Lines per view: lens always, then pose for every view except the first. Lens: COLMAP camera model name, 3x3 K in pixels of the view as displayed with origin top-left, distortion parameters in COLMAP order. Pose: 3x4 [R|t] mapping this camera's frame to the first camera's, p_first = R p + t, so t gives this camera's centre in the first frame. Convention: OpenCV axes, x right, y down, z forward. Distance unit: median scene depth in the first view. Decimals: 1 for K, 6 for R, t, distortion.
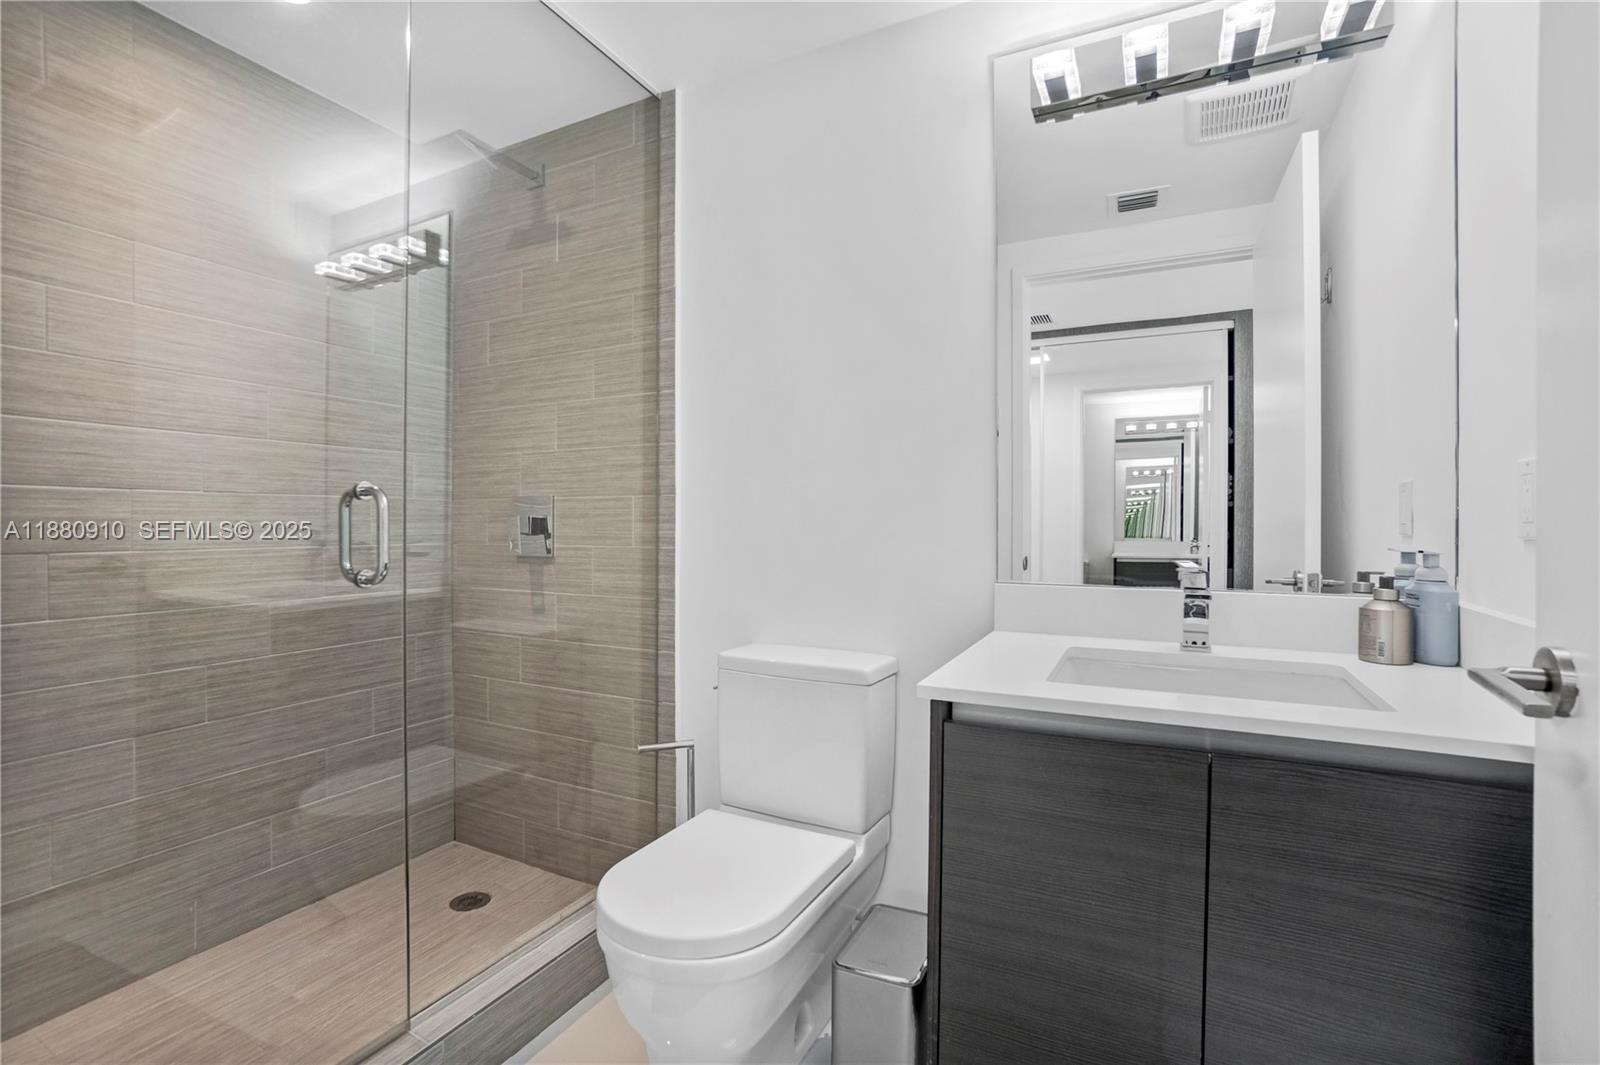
lens RADIAL K [[800.7, 0, 771.3], [0, 800.7, 530.1], [0, 0, 1]] dist [-0.006169, 0.000316]
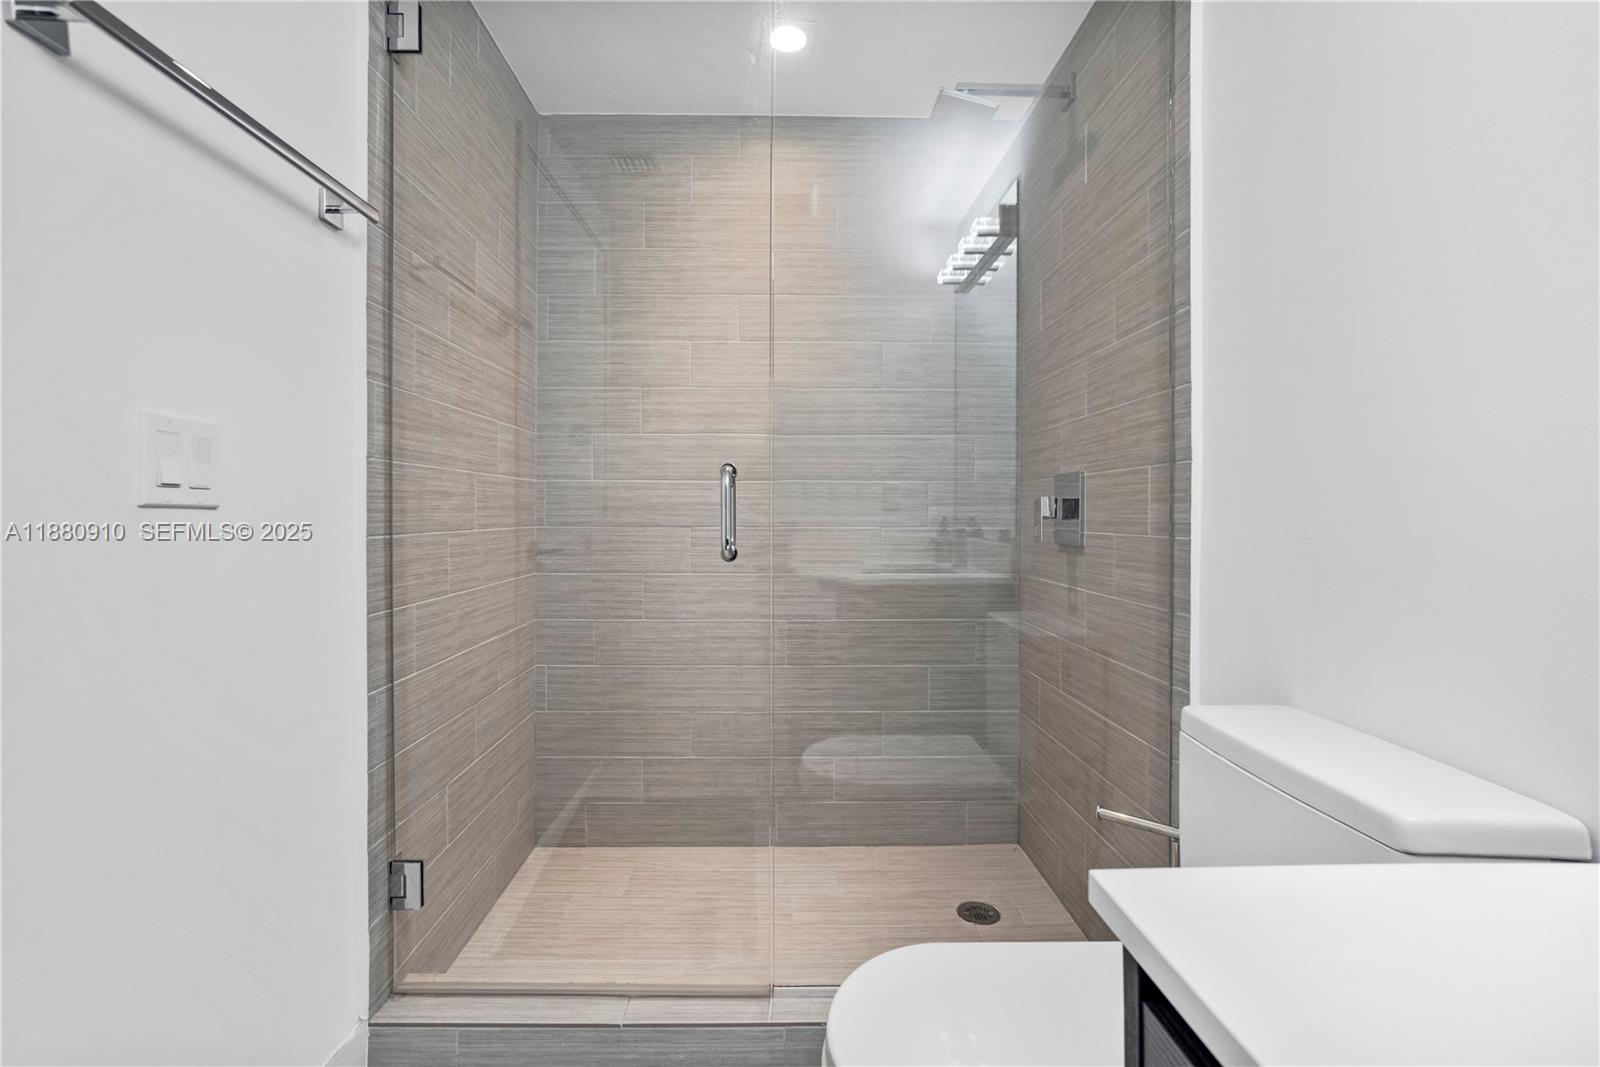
lens RADIAL K [[729.9, 0, 798.6], [0, 729.9, 524.6], [0, 0, 1]] dist [0.002697, 0.002122]
pose [[0.467218, 0.012448, -0.884054, 0.267951], [-0.011878, 0.999899, 0.007802, 0.009139], [0.884062, 0.006855, 0.467319, 0.412693]]
